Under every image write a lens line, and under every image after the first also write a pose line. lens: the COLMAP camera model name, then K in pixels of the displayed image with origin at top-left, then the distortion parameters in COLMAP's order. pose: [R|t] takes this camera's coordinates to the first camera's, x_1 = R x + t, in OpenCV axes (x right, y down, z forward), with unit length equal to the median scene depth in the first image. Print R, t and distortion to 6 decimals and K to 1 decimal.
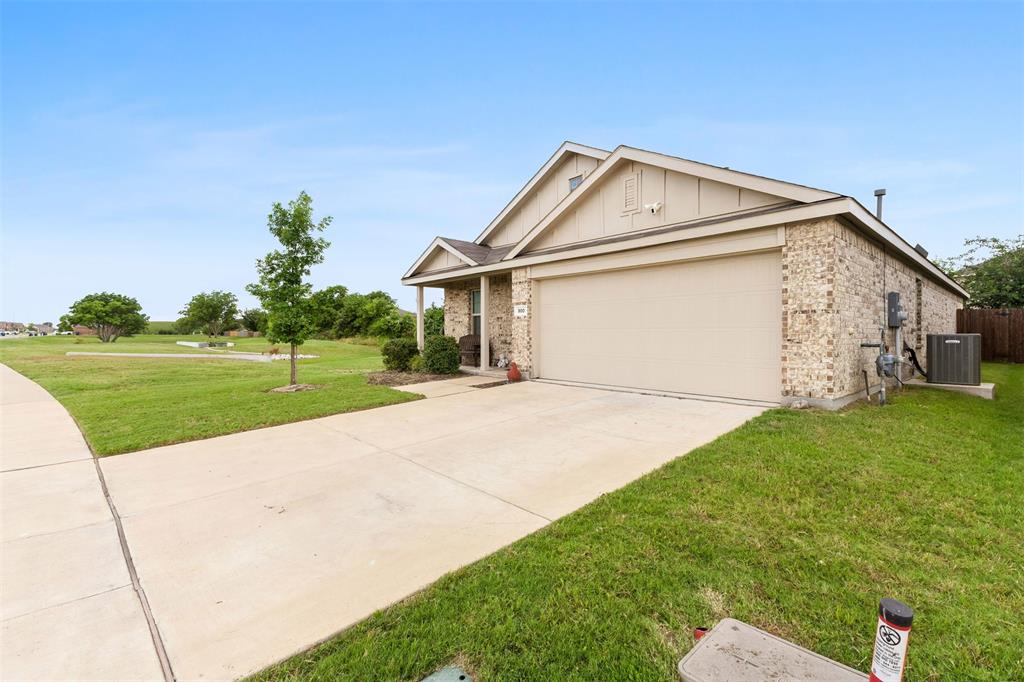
lens RADIAL K [[444.2, 0, 512.5], [0, 444.2, 336.1], [0, 0, 1]] dist [0.006952, 0.000079]
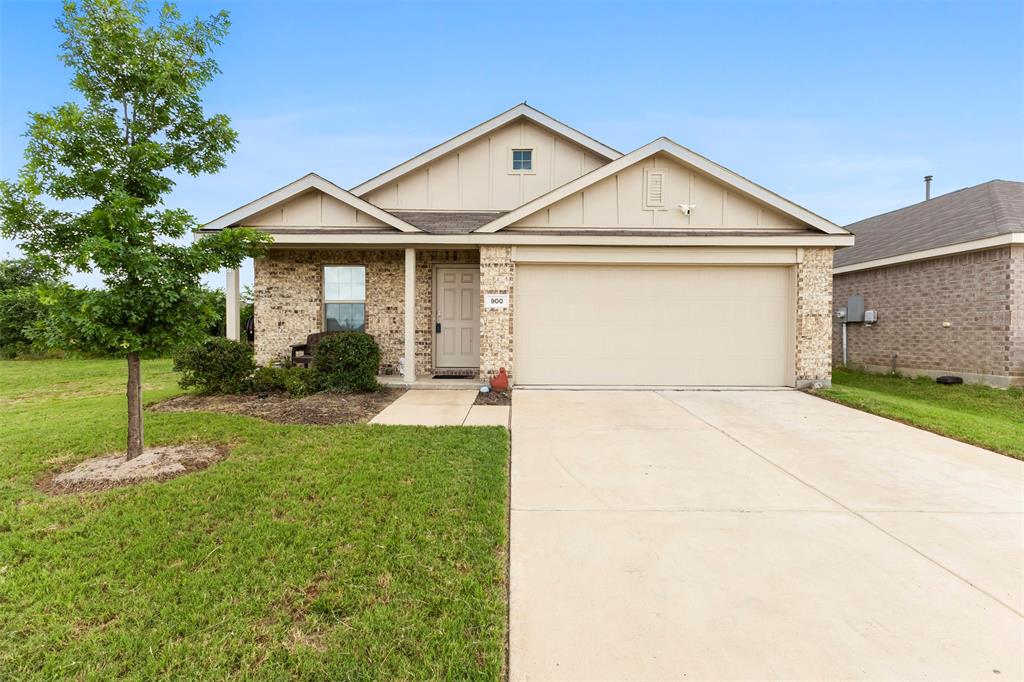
lens RADIAL K [[444.2, 0, 512.5], [0, 444.2, 336.1], [0, 0, 1]] dist [0.006952, 0.000079]
pose [[0.669487, -0.007128, 0.742789, -0.580383], [-0.000690, 0.999948, 0.010218, -0.003758], [-0.742823, -0.007353, 0.669447, 0.488308]]
